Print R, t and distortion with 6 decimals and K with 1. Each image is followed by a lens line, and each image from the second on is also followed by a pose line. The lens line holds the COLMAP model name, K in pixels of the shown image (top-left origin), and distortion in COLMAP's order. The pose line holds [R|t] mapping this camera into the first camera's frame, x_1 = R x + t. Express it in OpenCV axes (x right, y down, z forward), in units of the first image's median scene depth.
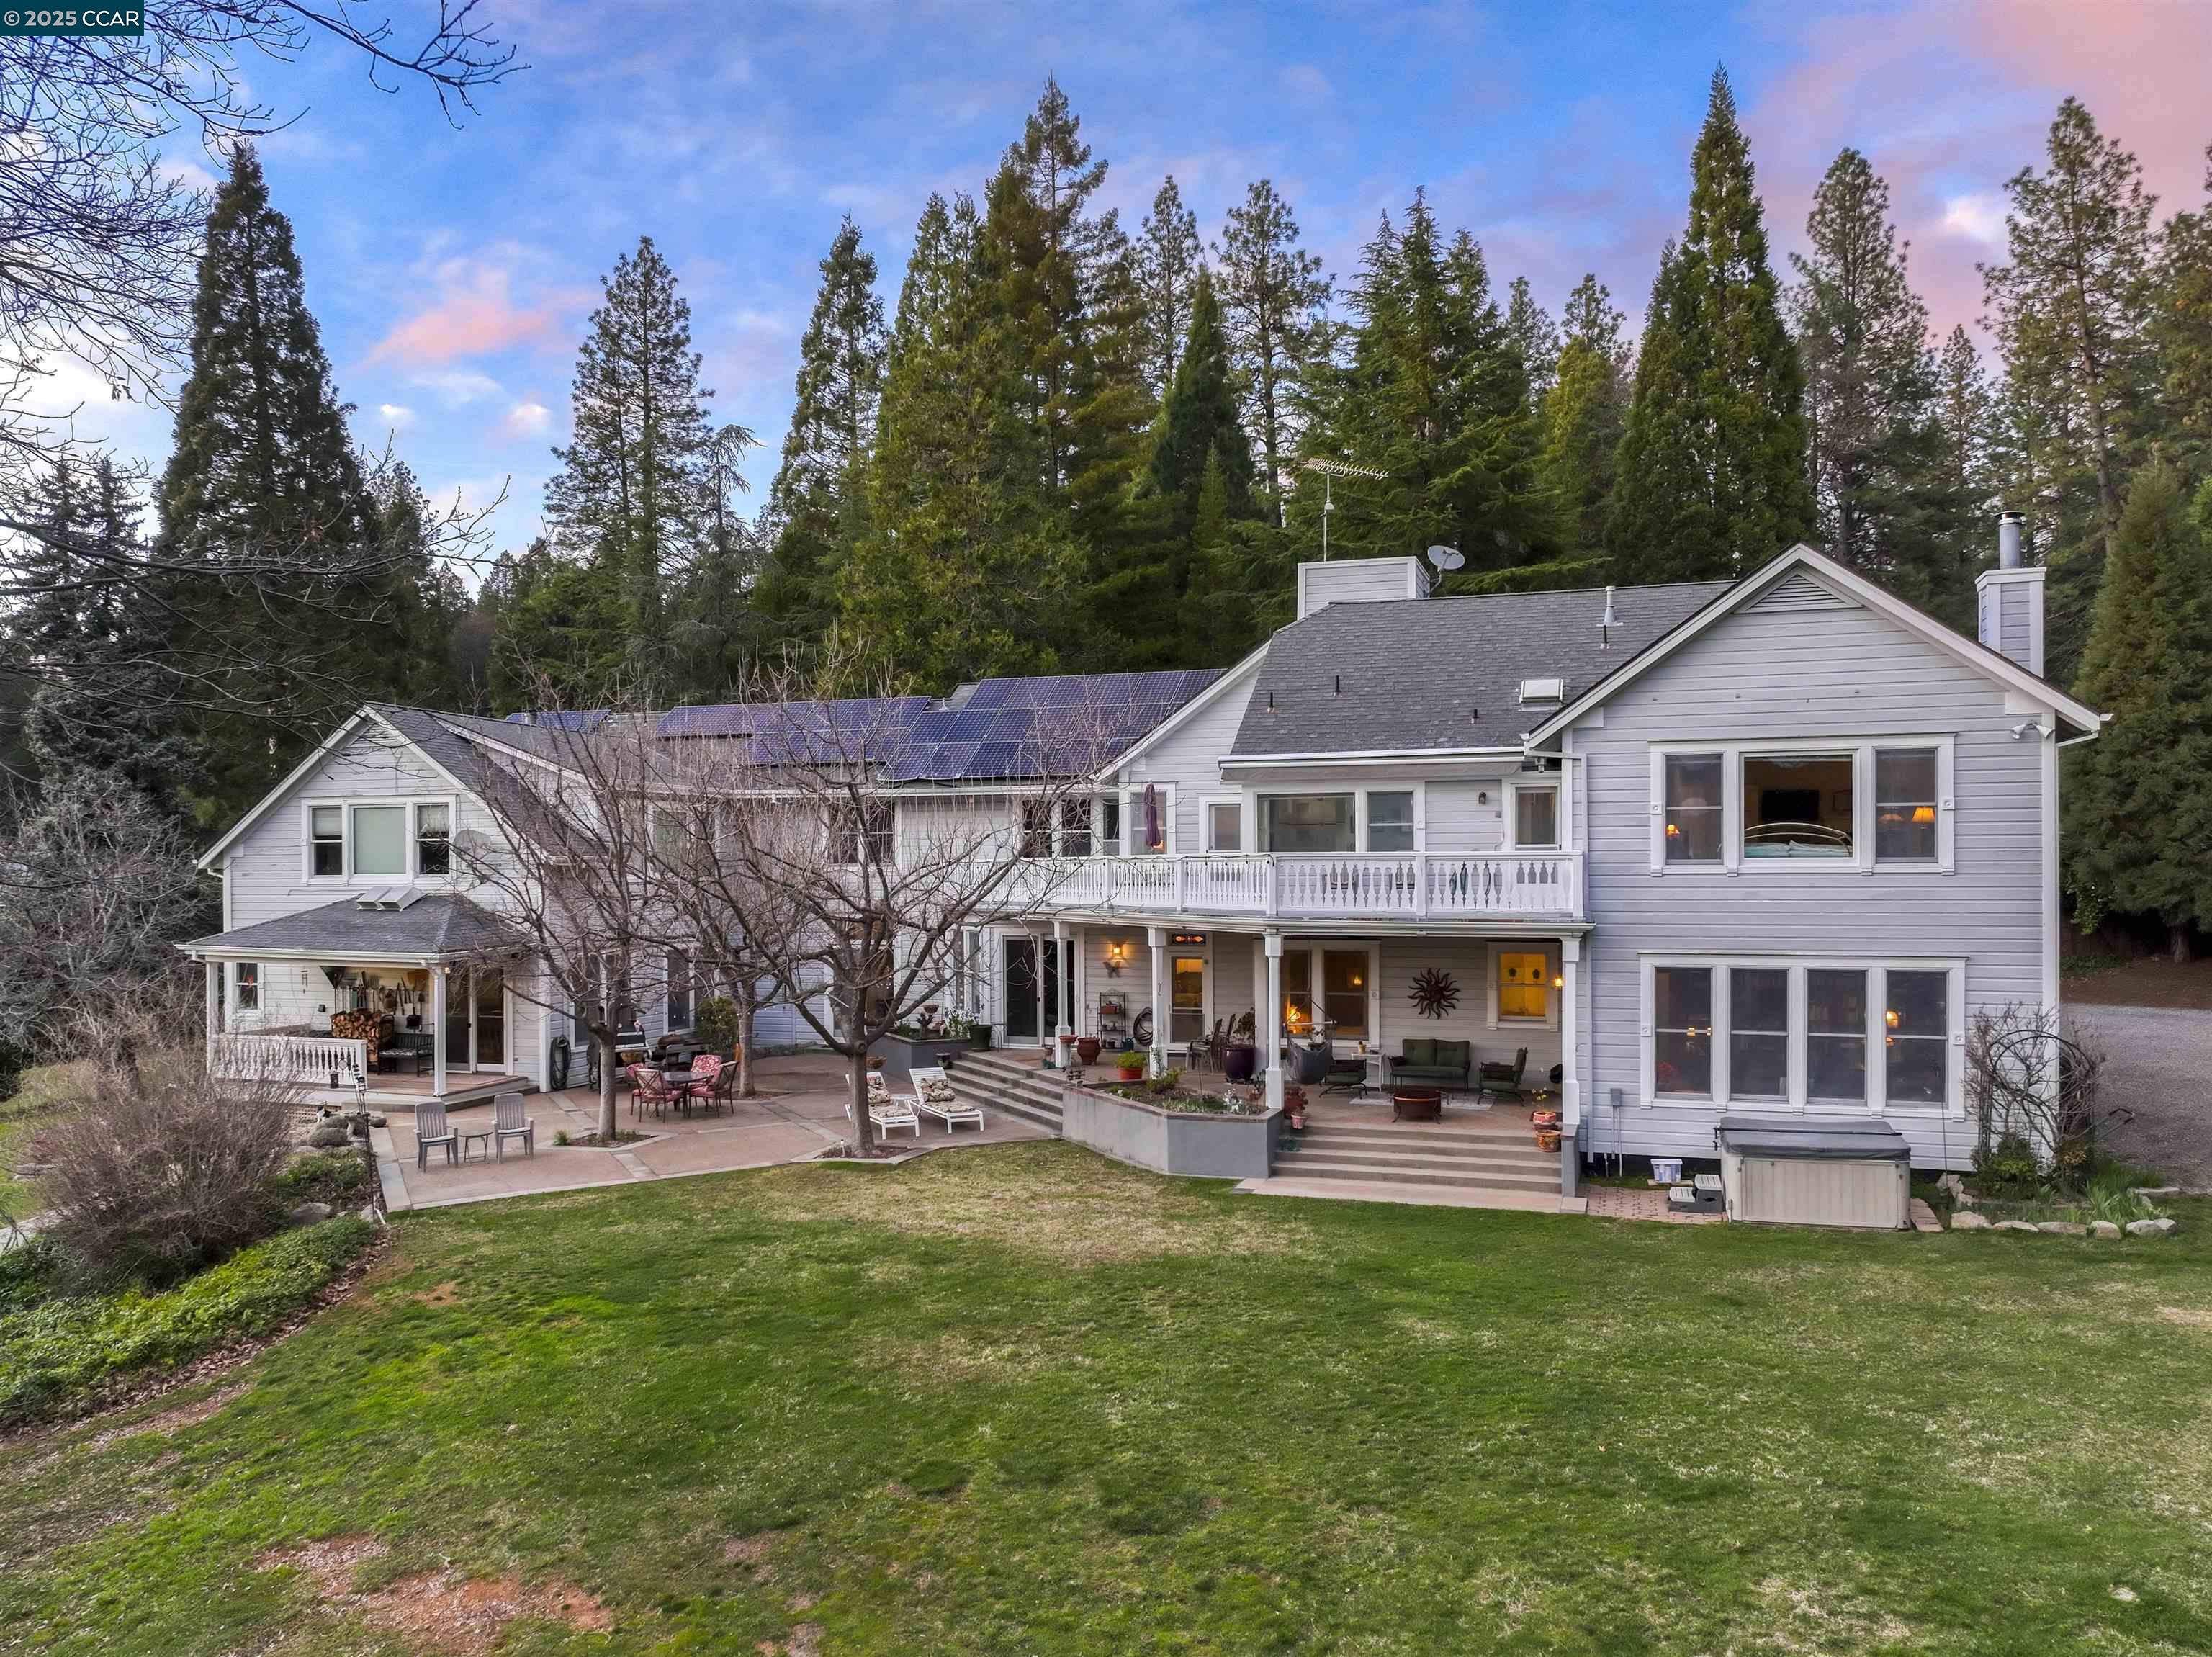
lens RADIAL K [[1614.1, 0, 1166.9], [0, 1614.1, 831.4], [0, 0, 1]] dist [0.006626, 0.000863]
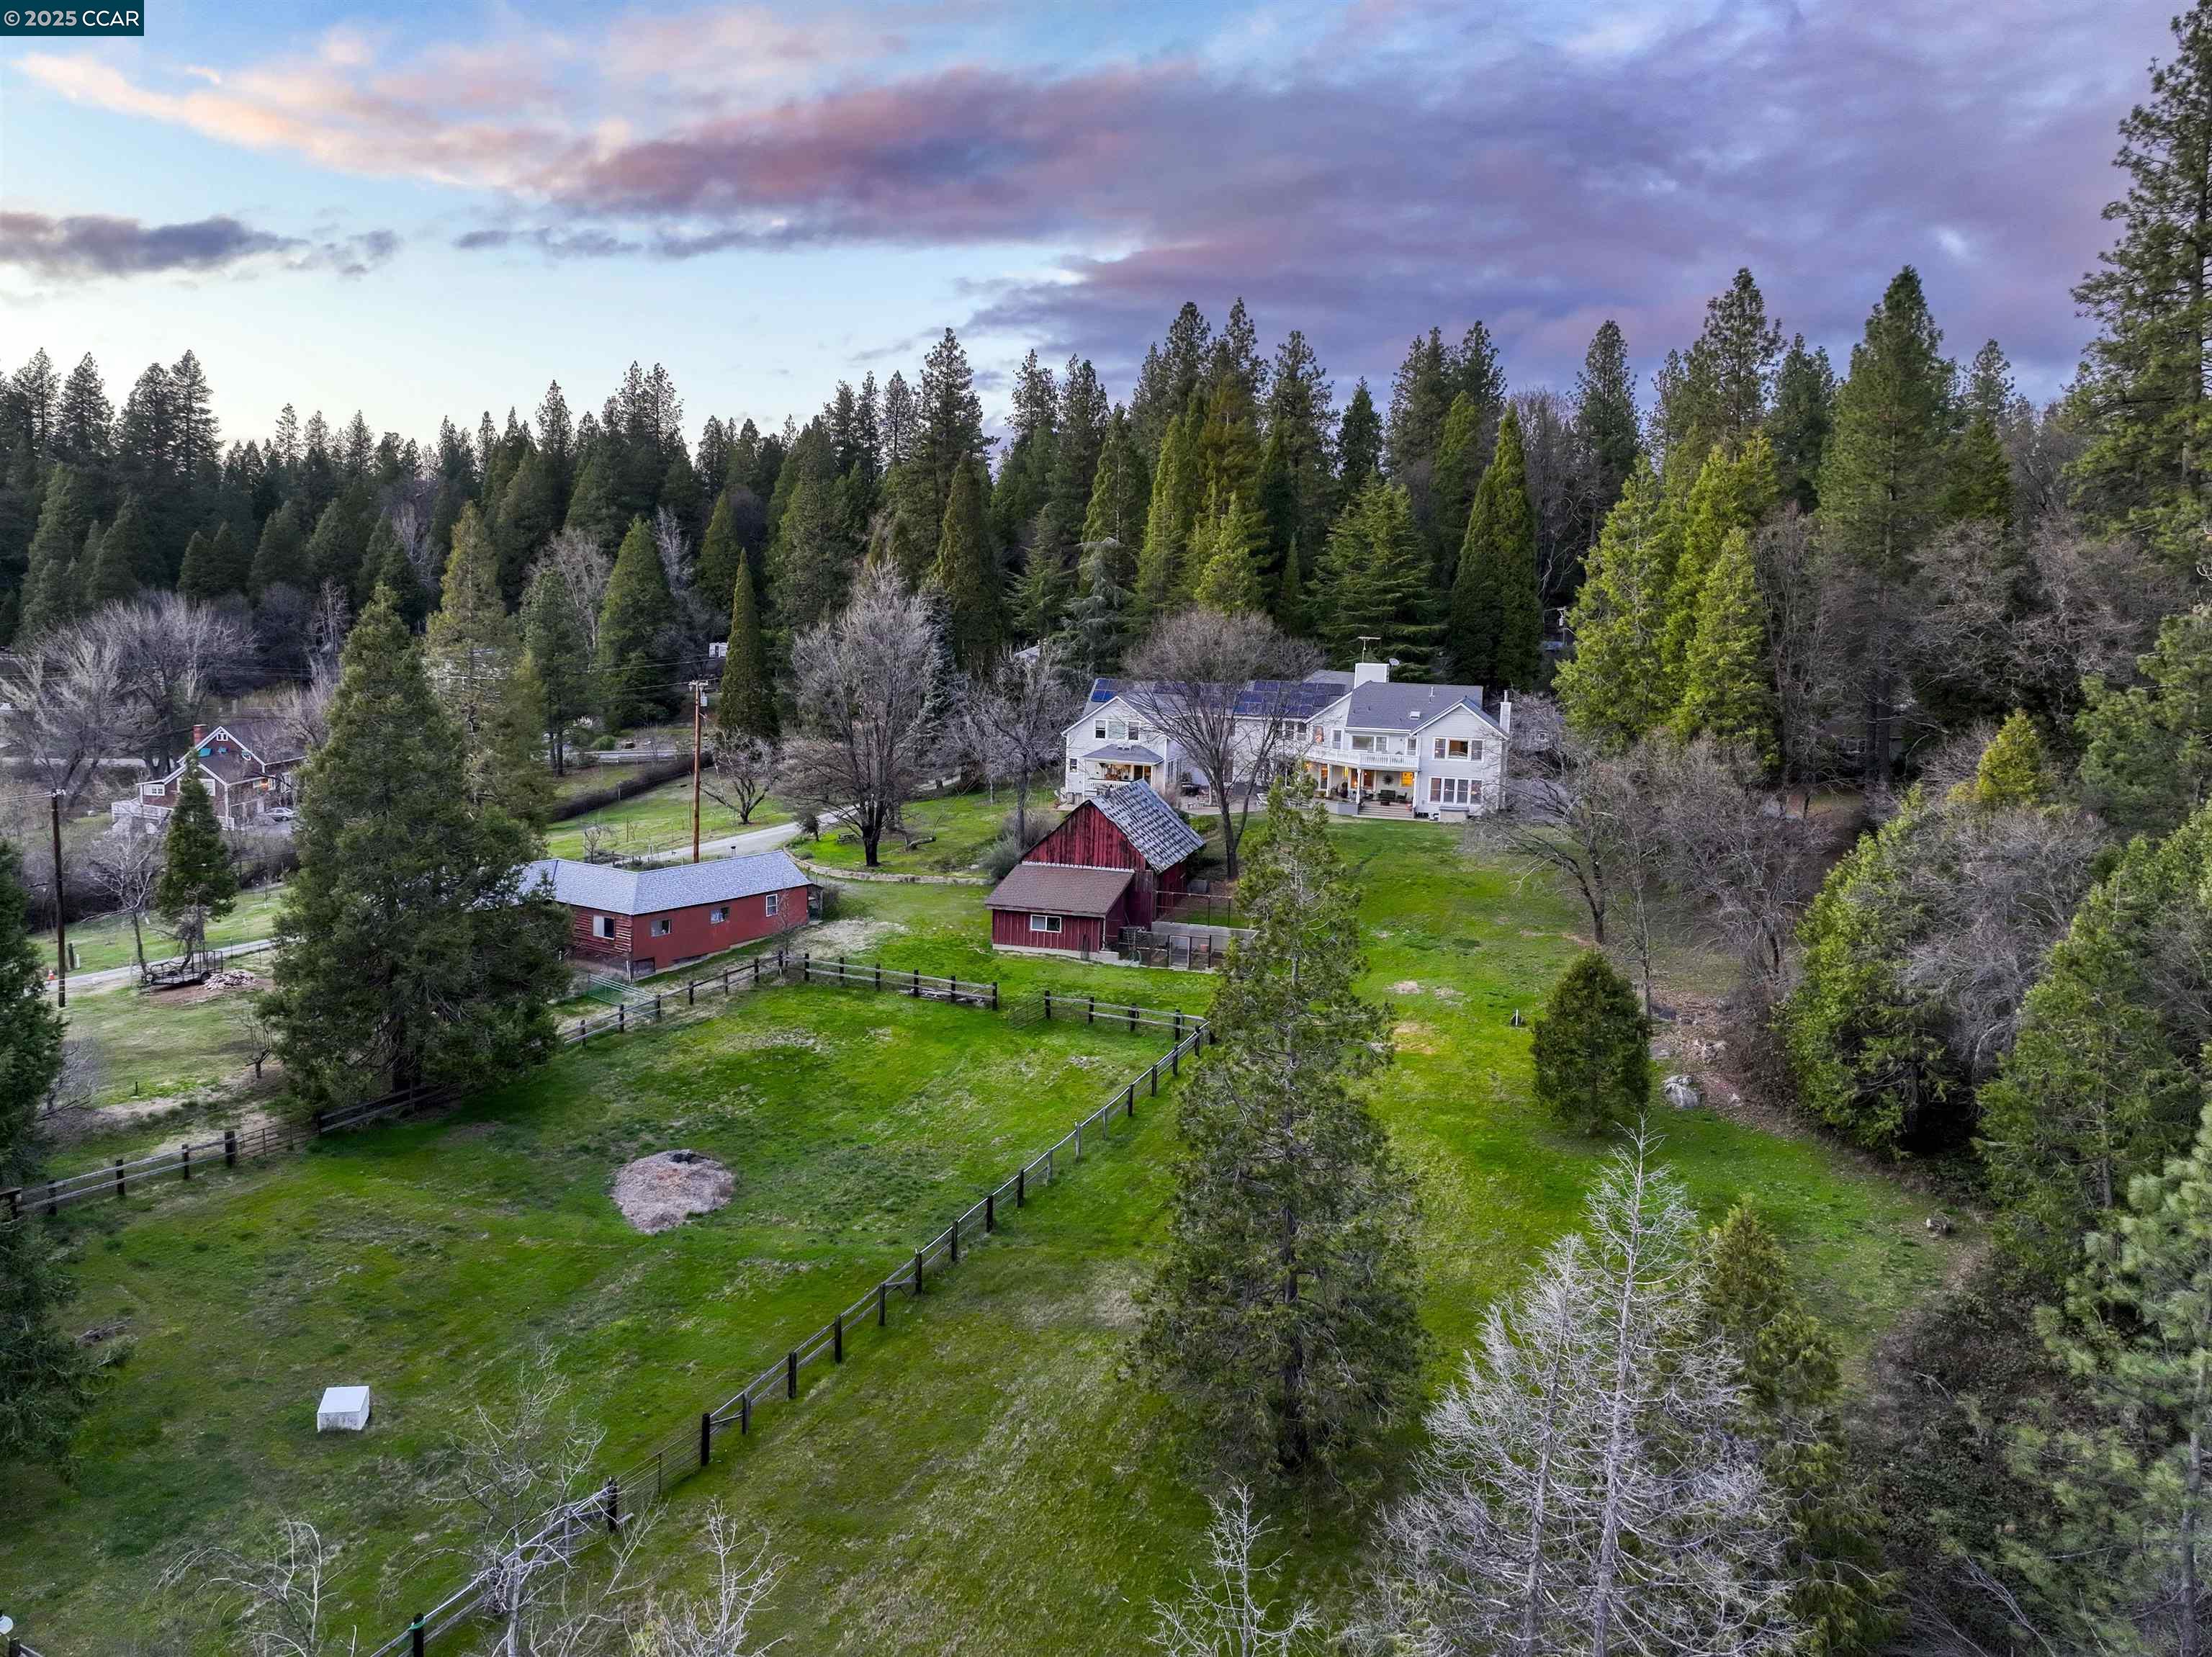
lens RADIAL K [[1614.1, 0, 1166.9], [0, 1614.1, 831.4], [0, 0, 1]] dist [0.006626, 0.000863]
pose [[0.997389, 0.028672, 0.066285, -0.903287], [-0.038700, 0.987101, 0.155348, -0.527229], [-0.060976, -0.157508, 0.985633, -4.164419]]
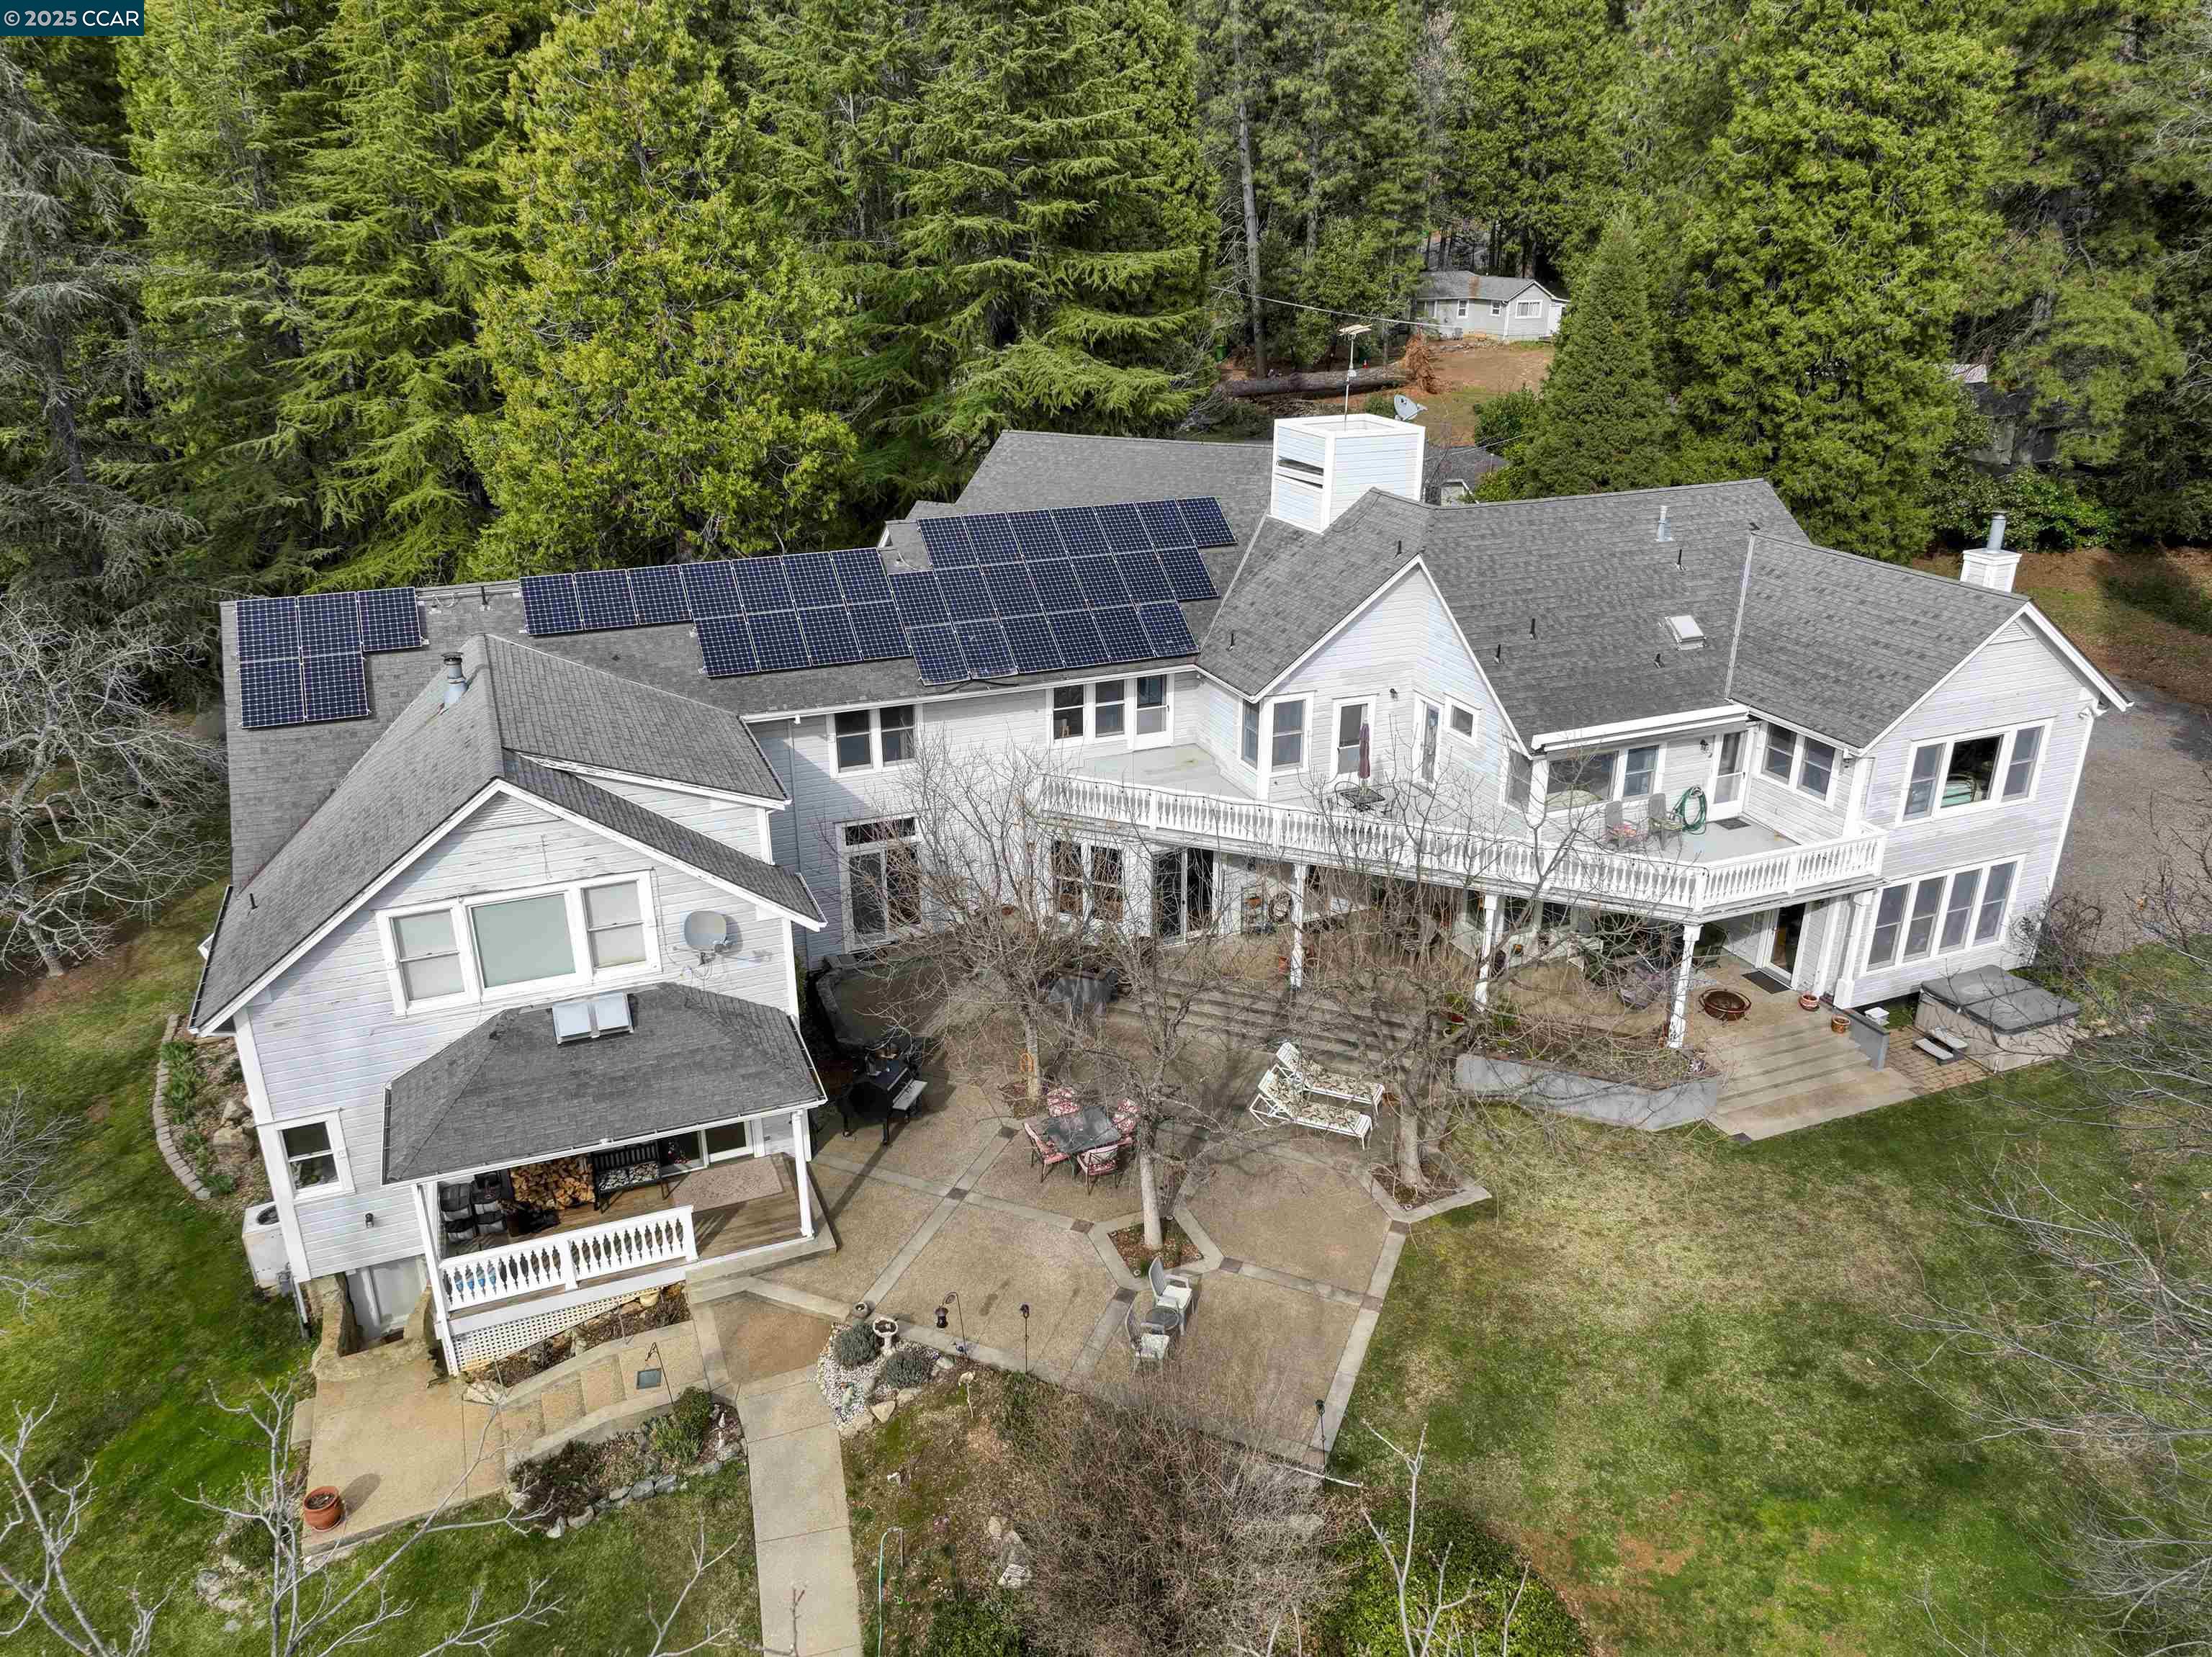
lens RADIAL K [[1614.1, 0, 1166.9], [0, 1614.1, 831.4], [0, 0, 1]] dist [0.006626, 0.000863]
pose [[0.760187, -0.238516, 0.604339, -1.032324], [-0.017368, 0.922383, 0.385886, -0.503863], [-0.649472, -0.303842, 0.697041, 0.419754]]
